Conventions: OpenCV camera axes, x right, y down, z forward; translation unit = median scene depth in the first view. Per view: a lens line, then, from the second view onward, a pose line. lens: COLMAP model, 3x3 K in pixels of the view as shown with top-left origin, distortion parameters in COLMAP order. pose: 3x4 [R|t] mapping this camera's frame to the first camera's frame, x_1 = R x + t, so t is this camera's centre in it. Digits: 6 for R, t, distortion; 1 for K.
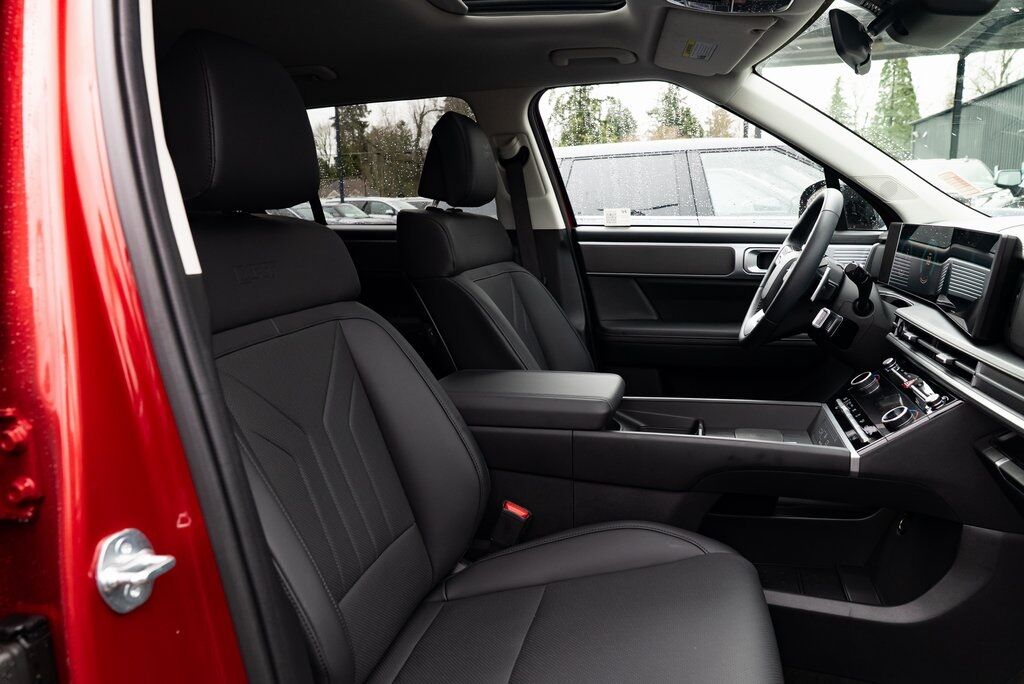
lens RADIAL K [[692.7, 0, 512.0], [0, 692.7, 338.3], [0, 0, 1]] dist [-0.038314, 0.025607]
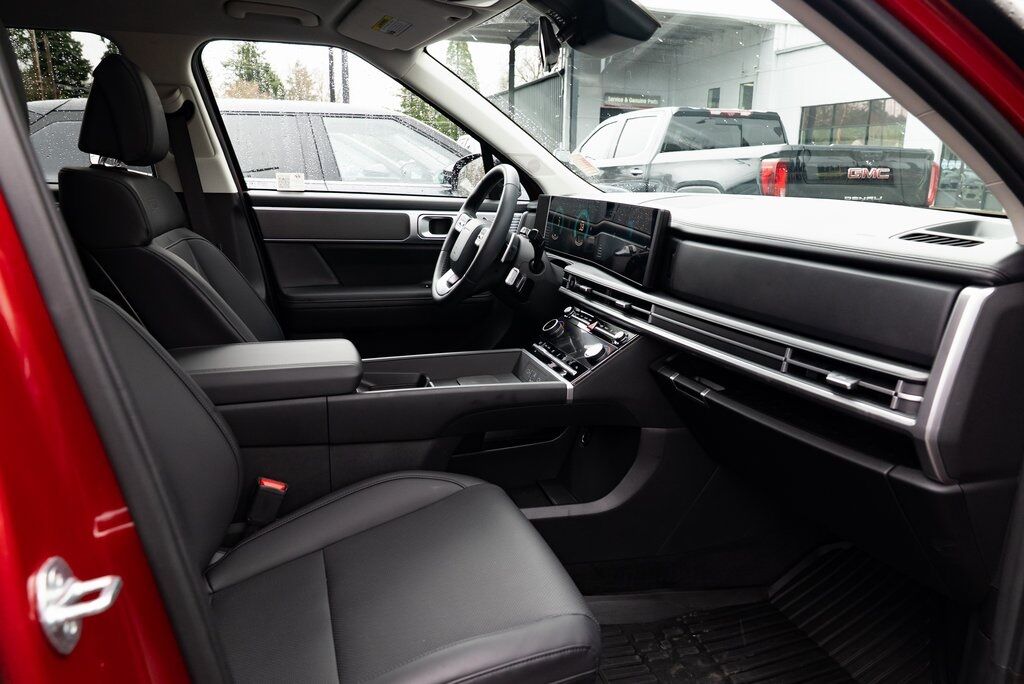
lens RADIAL K [[692.7, 0, 512.0], [0, 692.7, 338.3], [0, 0, 1]] dist [-0.038314, 0.025607]
pose [[0.843161, -0.083171, 0.531190, -0.175245], [0.055468, 0.996147, 0.067927, -0.004662], [-0.534793, -0.027810, 0.844525, 0.001757]]
